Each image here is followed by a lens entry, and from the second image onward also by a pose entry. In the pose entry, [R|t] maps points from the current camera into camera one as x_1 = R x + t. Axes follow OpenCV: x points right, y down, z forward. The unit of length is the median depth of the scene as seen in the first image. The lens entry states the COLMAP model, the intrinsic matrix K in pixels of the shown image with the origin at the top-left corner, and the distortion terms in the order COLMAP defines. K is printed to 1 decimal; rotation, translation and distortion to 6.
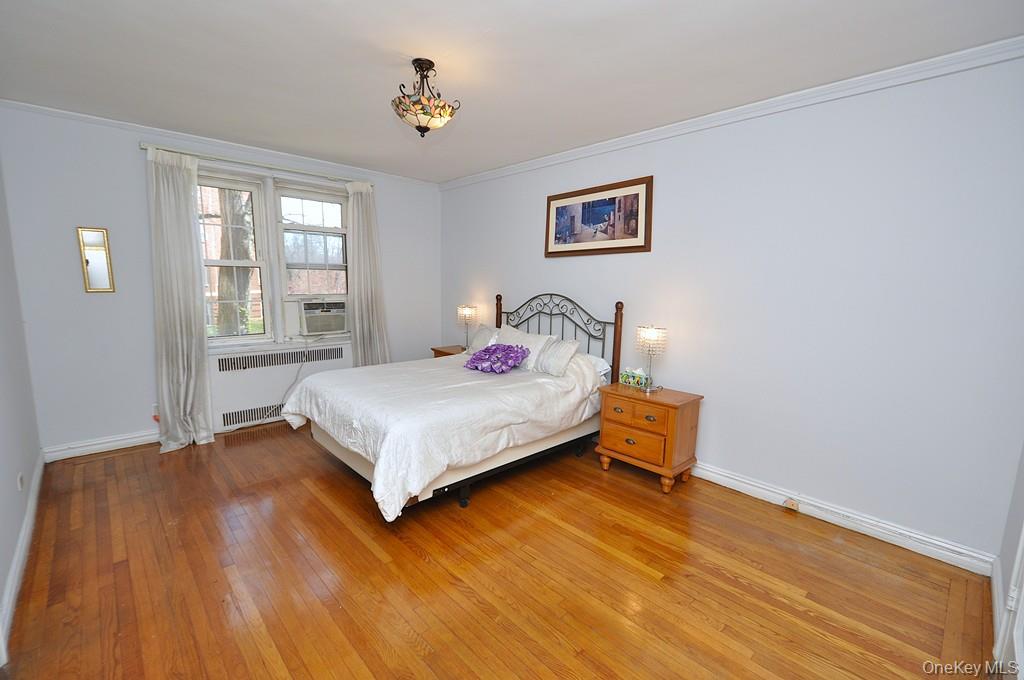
lens RADIAL K [[452.7, 0, 508.7], [0, 452.7, 354.2], [0, 0, 1]] dist [0.002317, -0.001006]
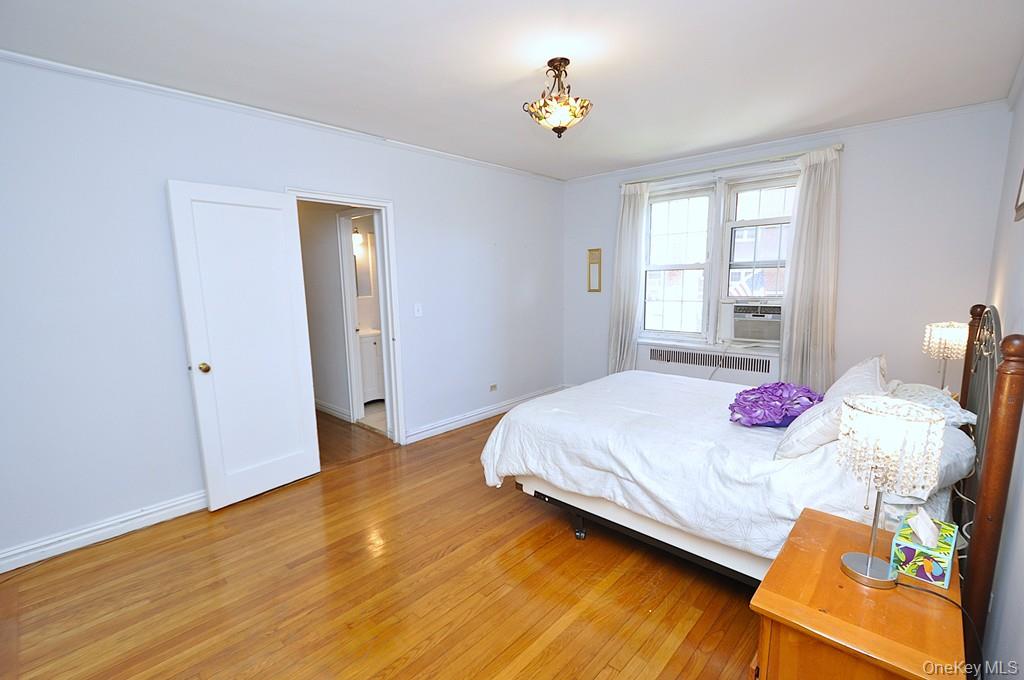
lens RADIAL K [[456.1, 0, 509.8], [0, 456.1, 357.2], [0, 0, 1]] dist [-0.000057, -0.000420]
pose [[0.055849, 0.154006, -0.986490, 0.464745], [-0.142801, 0.979107, 0.144769, -0.078175], [0.988174, 0.132787, 0.076674, 0.482354]]
